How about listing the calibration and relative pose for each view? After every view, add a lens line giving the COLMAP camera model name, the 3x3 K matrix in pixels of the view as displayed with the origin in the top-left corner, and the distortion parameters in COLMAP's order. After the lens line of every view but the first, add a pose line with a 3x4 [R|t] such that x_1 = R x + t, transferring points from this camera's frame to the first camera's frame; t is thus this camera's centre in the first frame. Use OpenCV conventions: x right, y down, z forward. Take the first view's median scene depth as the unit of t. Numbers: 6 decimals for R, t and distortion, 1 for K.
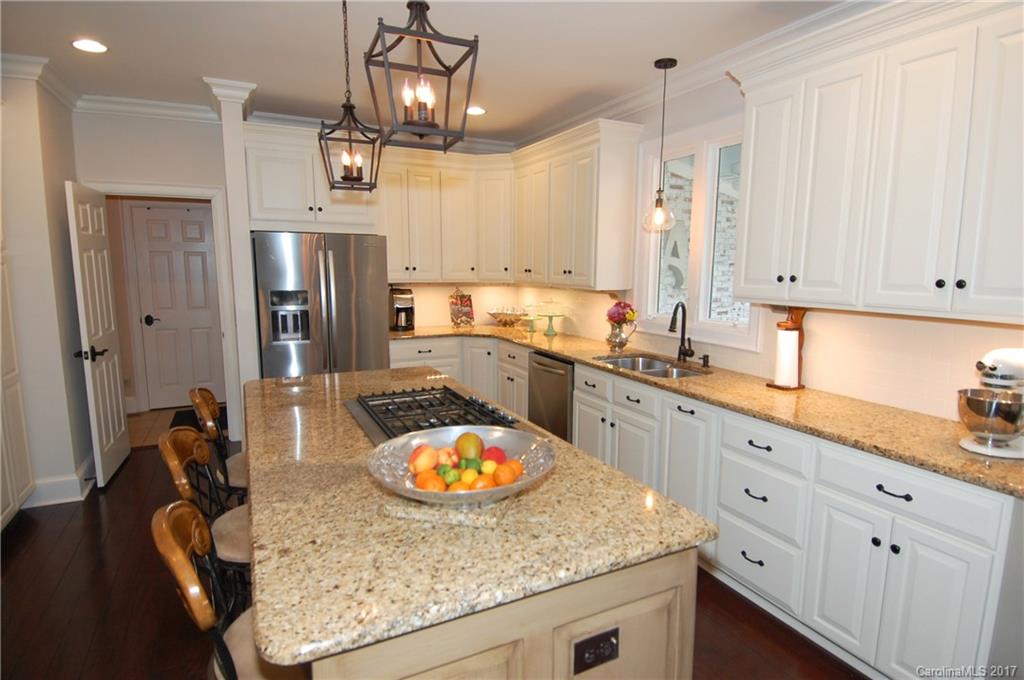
lens RADIAL K [[554.4, 0, 515.3], [0, 554.4, 343.6], [0, 0, 1]] dist [0.028090, -0.003858]
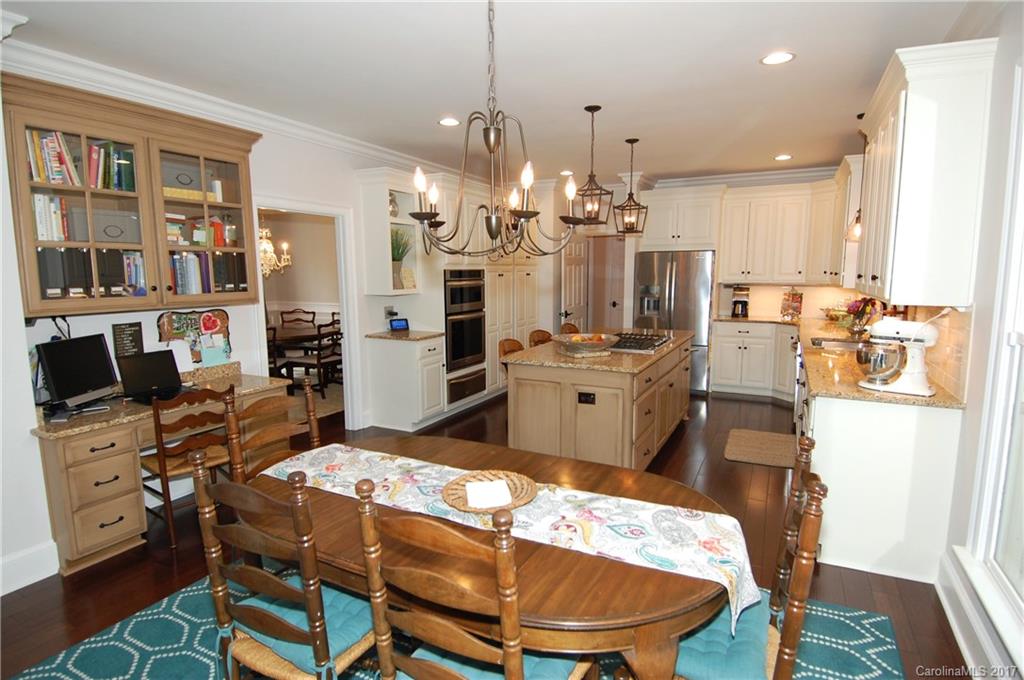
lens RADIAL K [[554.4, 0, 514.3], [0, 554.4, 340.9], [0, 0, 1]] dist [0.028090, -0.003858]
pose [[0.588774, 0.091076, -0.803150, 0.785108], [-0.109215, 0.993484, 0.032595, 0.068149], [0.800885, 0.068525, 0.594885, -0.371812]]
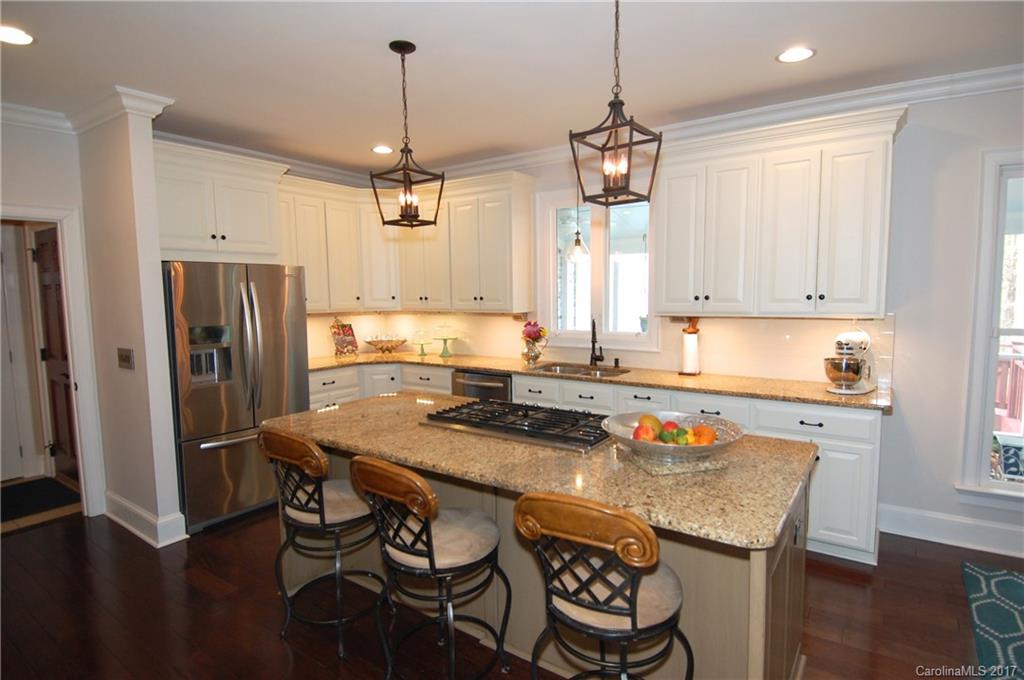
lens RADIAL K [[554.4, 0, 495.4], [0, 554.4, 346.0], [0, 0, 1]] dist [0.028090, -0.003858]
pose [[0.876937, -0.066734, 0.475950, -0.467556], [0.088069, 0.995857, -0.022636, -0.003485], [-0.472468, 0.061767, 0.879181, -0.011247]]
